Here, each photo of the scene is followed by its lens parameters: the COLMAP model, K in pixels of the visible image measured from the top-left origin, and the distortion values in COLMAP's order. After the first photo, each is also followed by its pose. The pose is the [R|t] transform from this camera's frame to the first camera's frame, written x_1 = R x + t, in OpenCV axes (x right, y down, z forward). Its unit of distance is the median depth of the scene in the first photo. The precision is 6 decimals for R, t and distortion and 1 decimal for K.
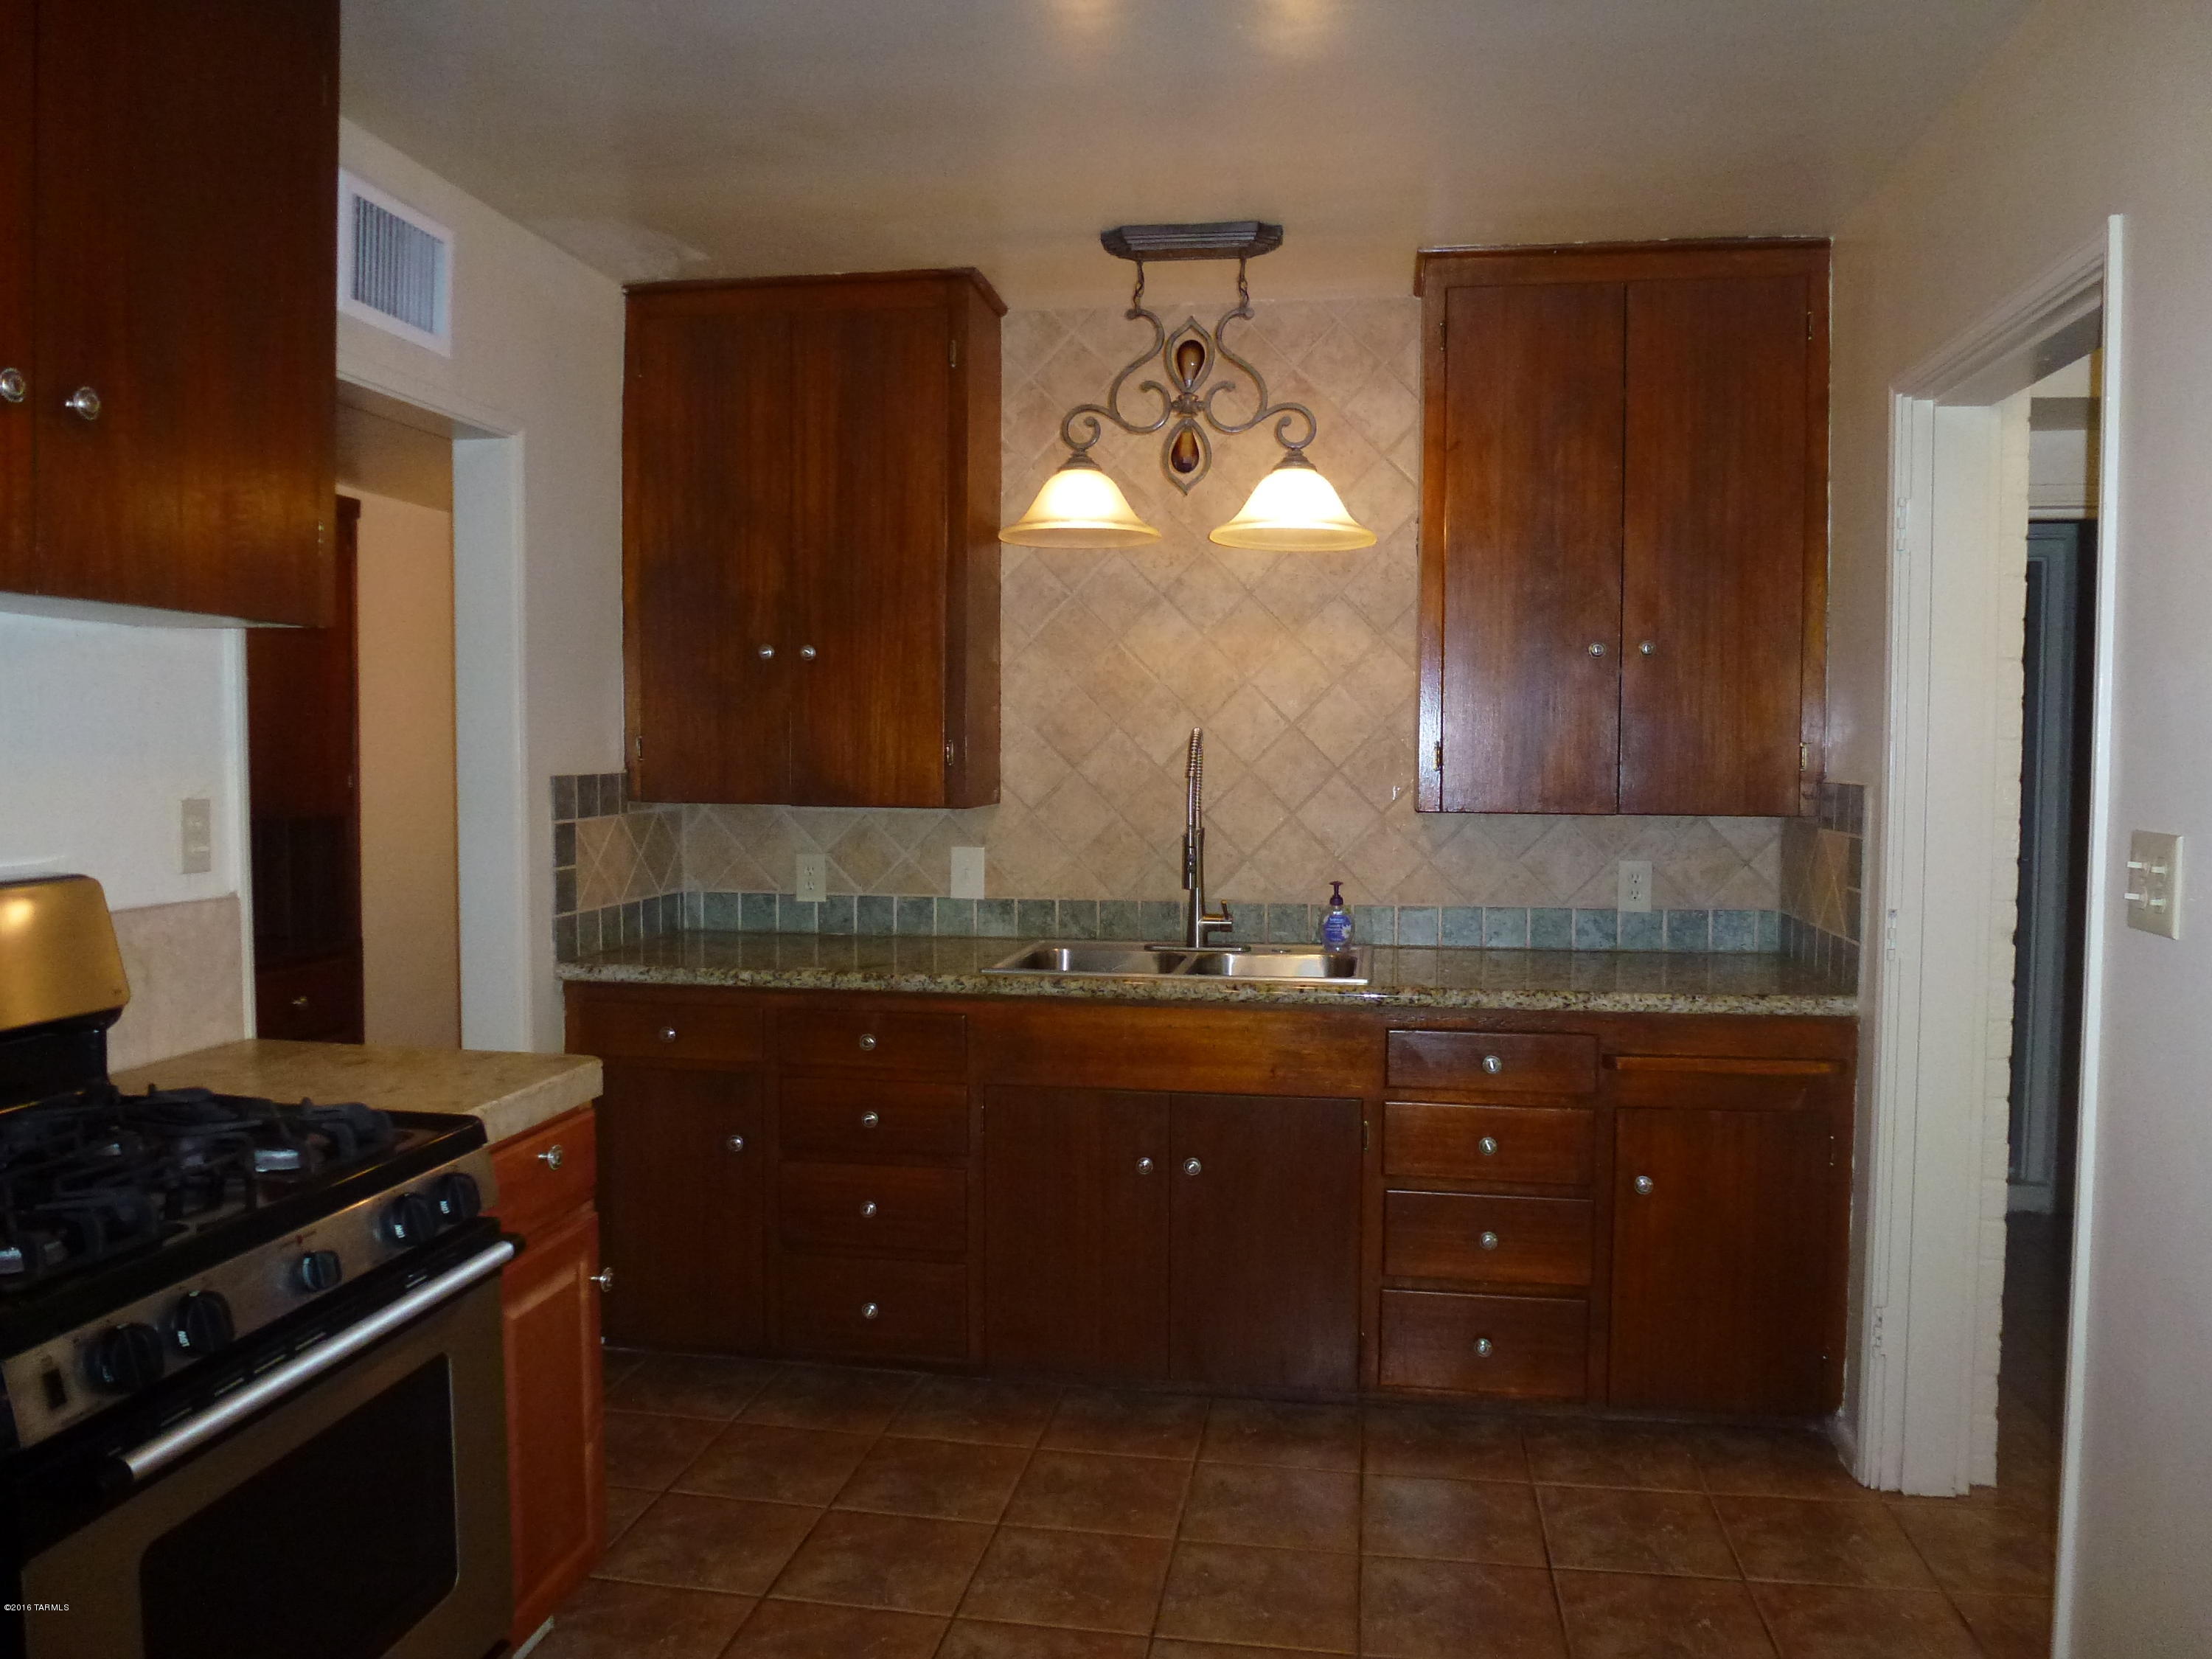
lens RADIAL K [[1598.2, 0, 1109.6], [0, 1598.2, 830.7], [0, 0, 1]] dist [-0.054255, 0.017831]
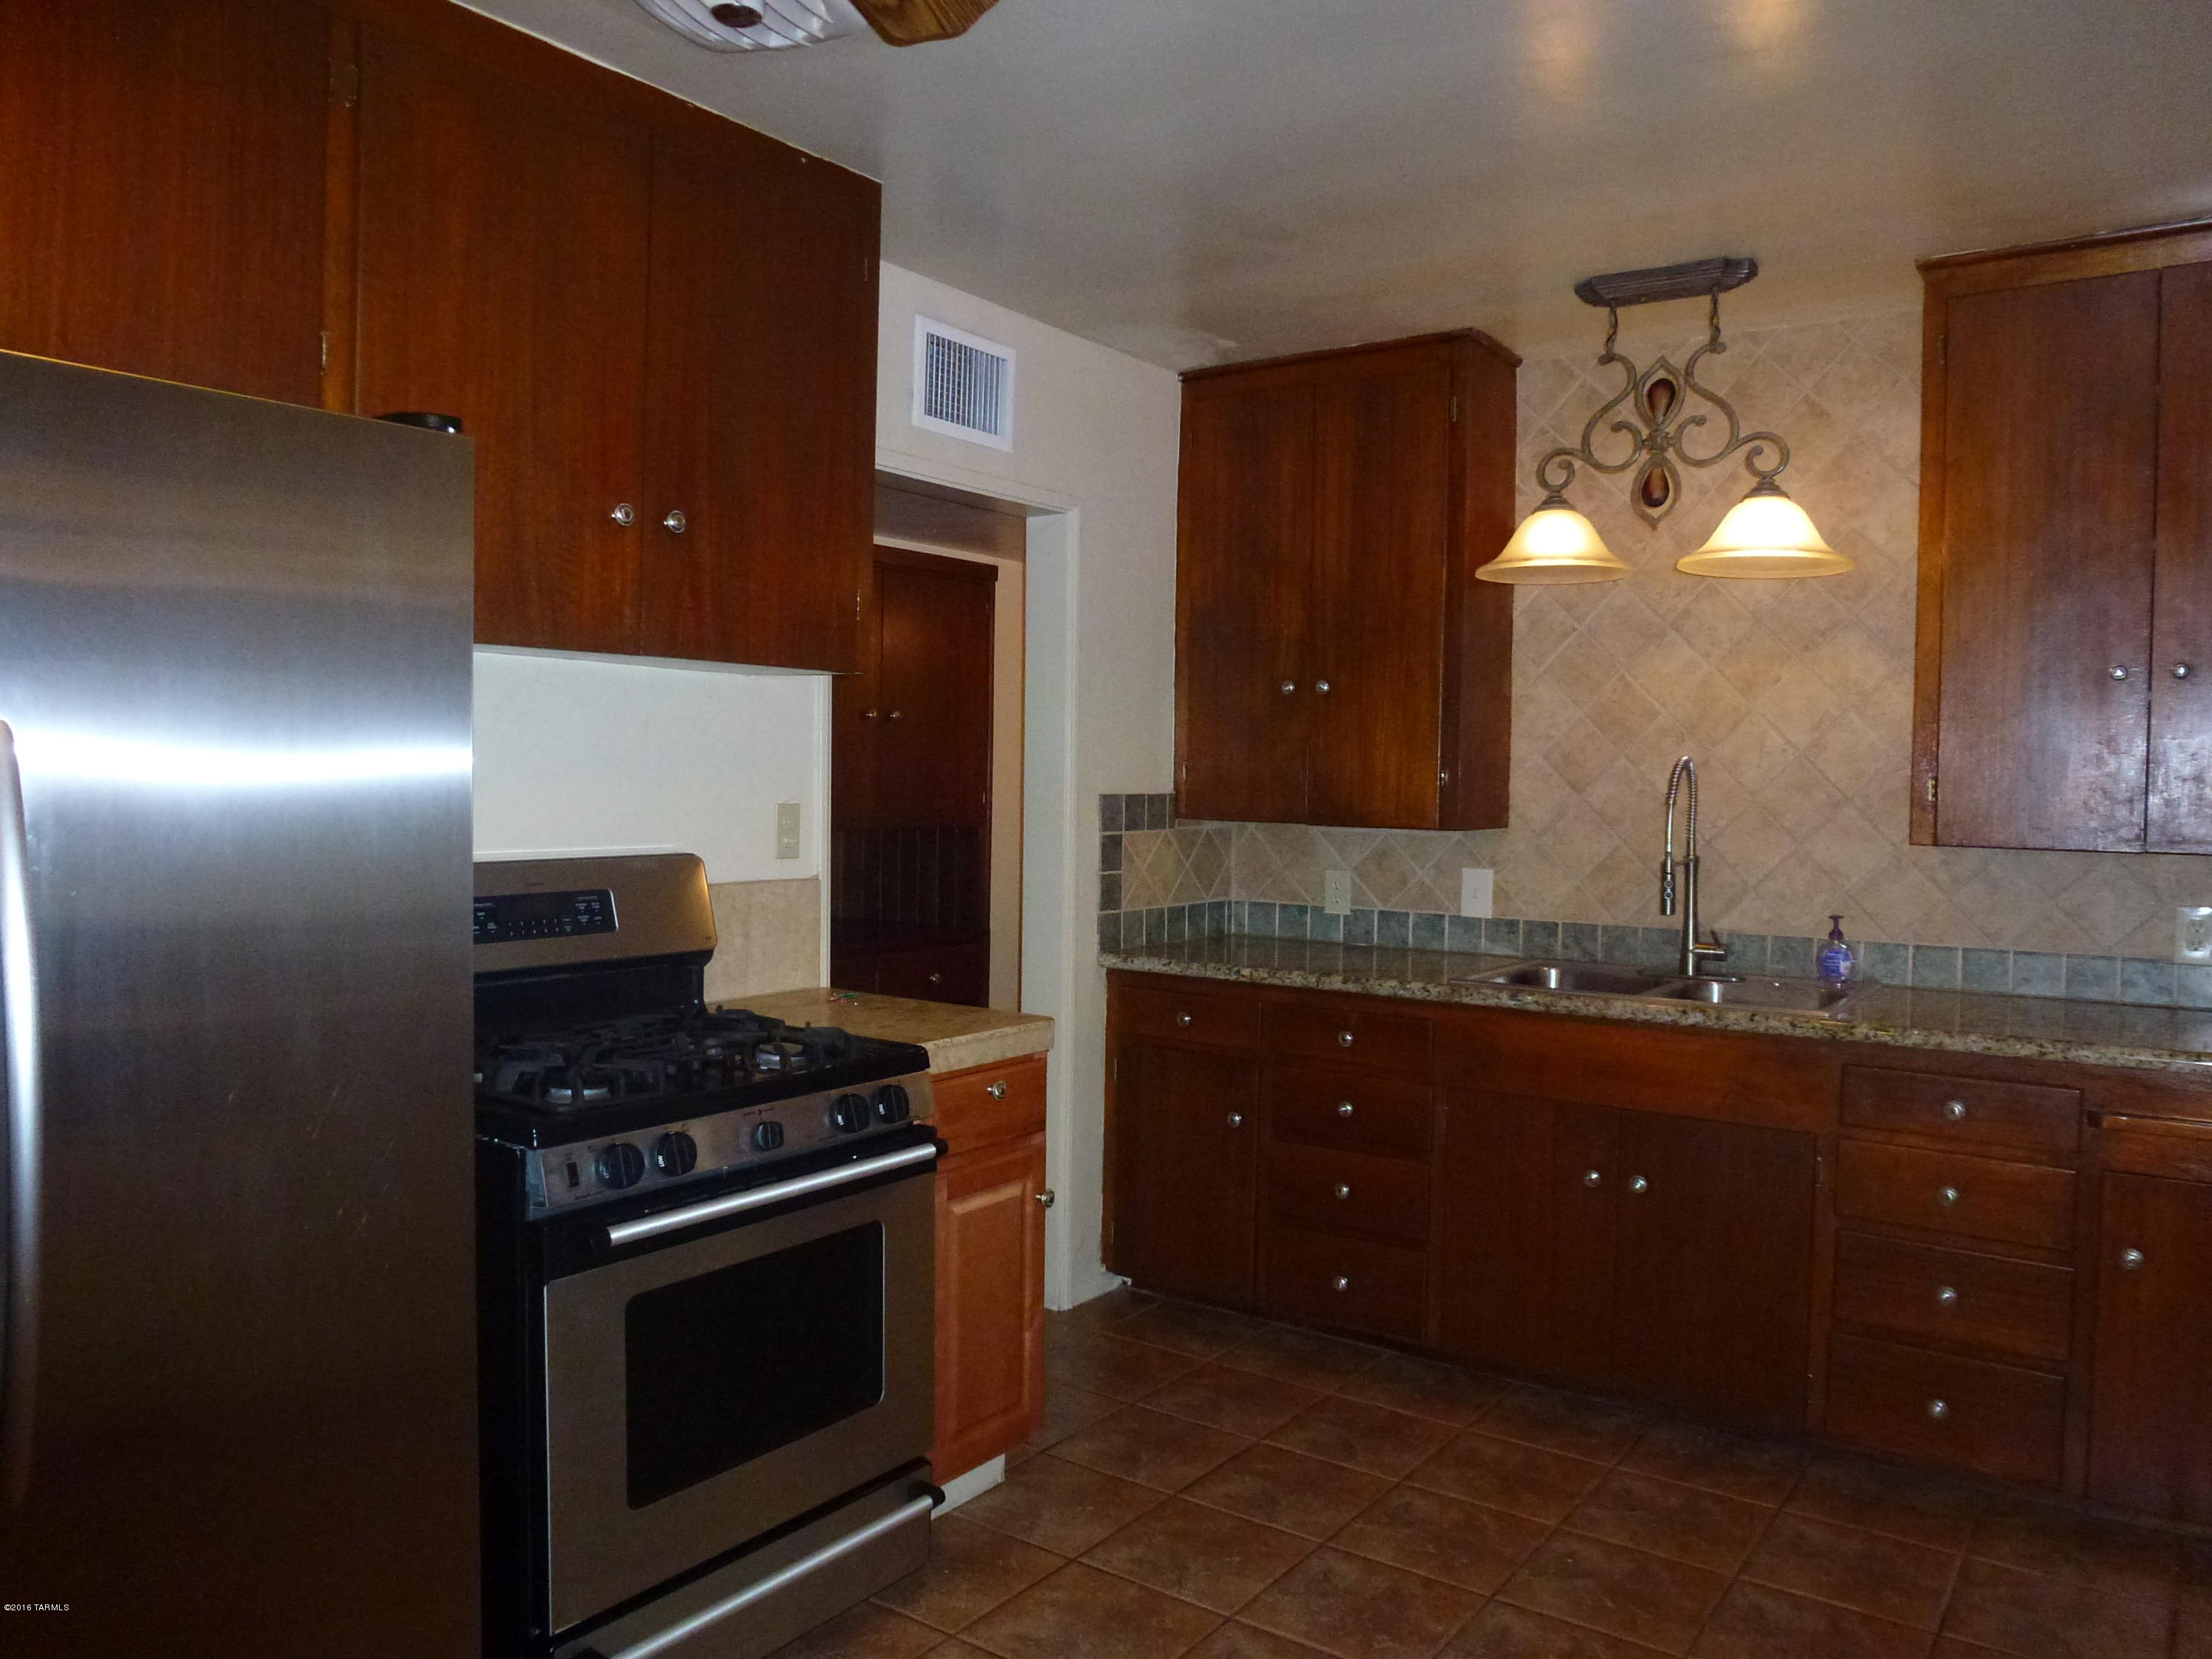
lens RADIAL K [[1598.2, 0, 1099.4], [0, 1598.2, 829.8], [0, 0, 1]] dist [-0.054255, 0.017831]
pose [[0.894317, 0.023420, -0.446820, 0.187568], [-0.033233, 0.999348, -0.014136, 0.009309], [0.446197, 0.027491, 0.894512, -0.068301]]
